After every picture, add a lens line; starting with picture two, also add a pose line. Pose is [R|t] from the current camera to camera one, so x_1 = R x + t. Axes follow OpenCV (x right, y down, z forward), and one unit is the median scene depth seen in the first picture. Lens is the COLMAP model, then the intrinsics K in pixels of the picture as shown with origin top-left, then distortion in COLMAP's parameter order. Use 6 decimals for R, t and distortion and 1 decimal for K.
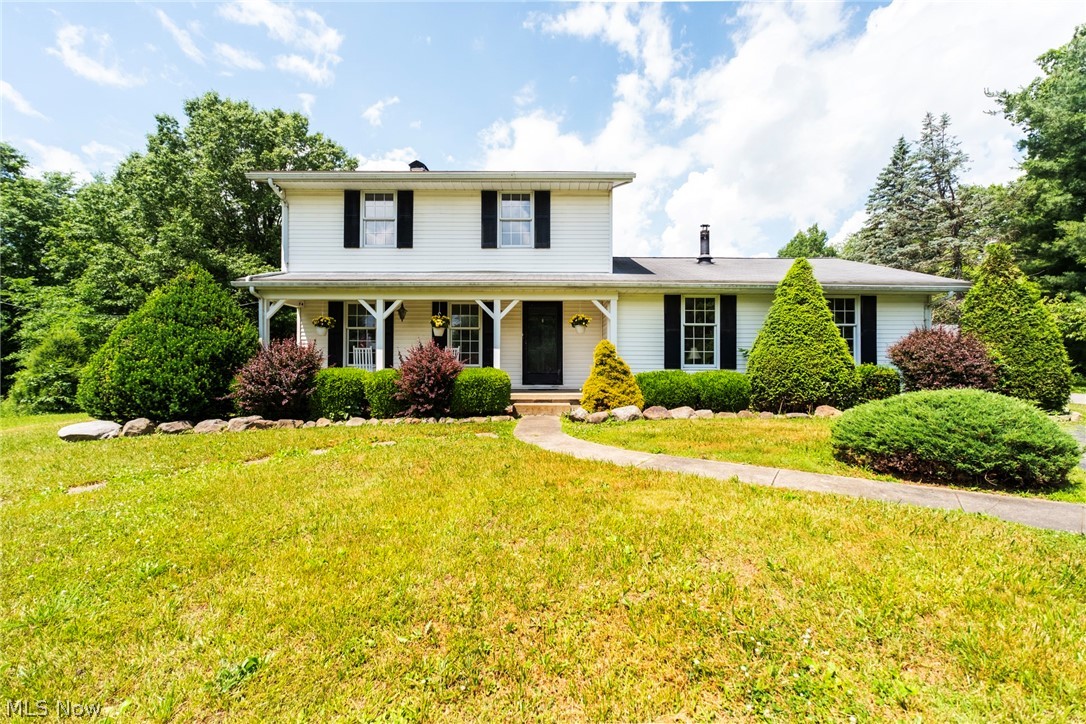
lens RADIAL K [[463.1, 0, 538.2], [0, 463.1, 361.3], [0, 0, 1]] dist [-0.002261, 0.000396]
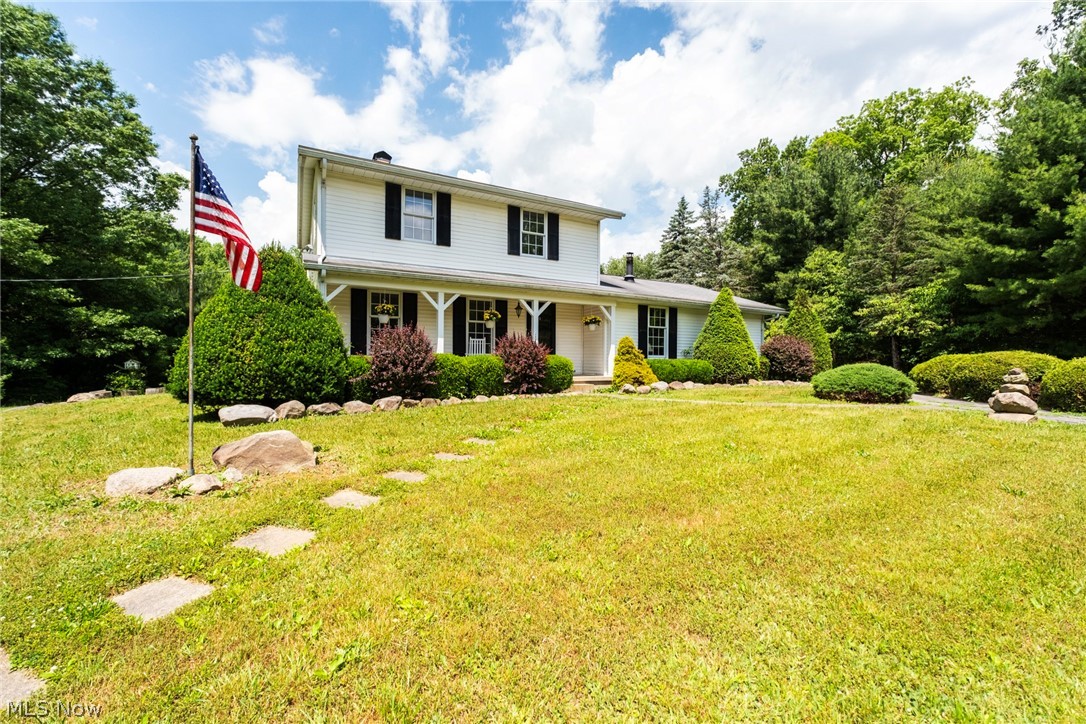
lens RADIAL K [[473.1, 0, 543.3], [0, 473.1, 360.9], [0, 0, 1]] dist [0.000473, 0.000059]
pose [[0.875067, 0.006758, 0.483954, -0.645753], [-0.007385, 0.999973, -0.000610, 0.026482], [-0.483945, -0.003040, 0.875093, -0.094850]]
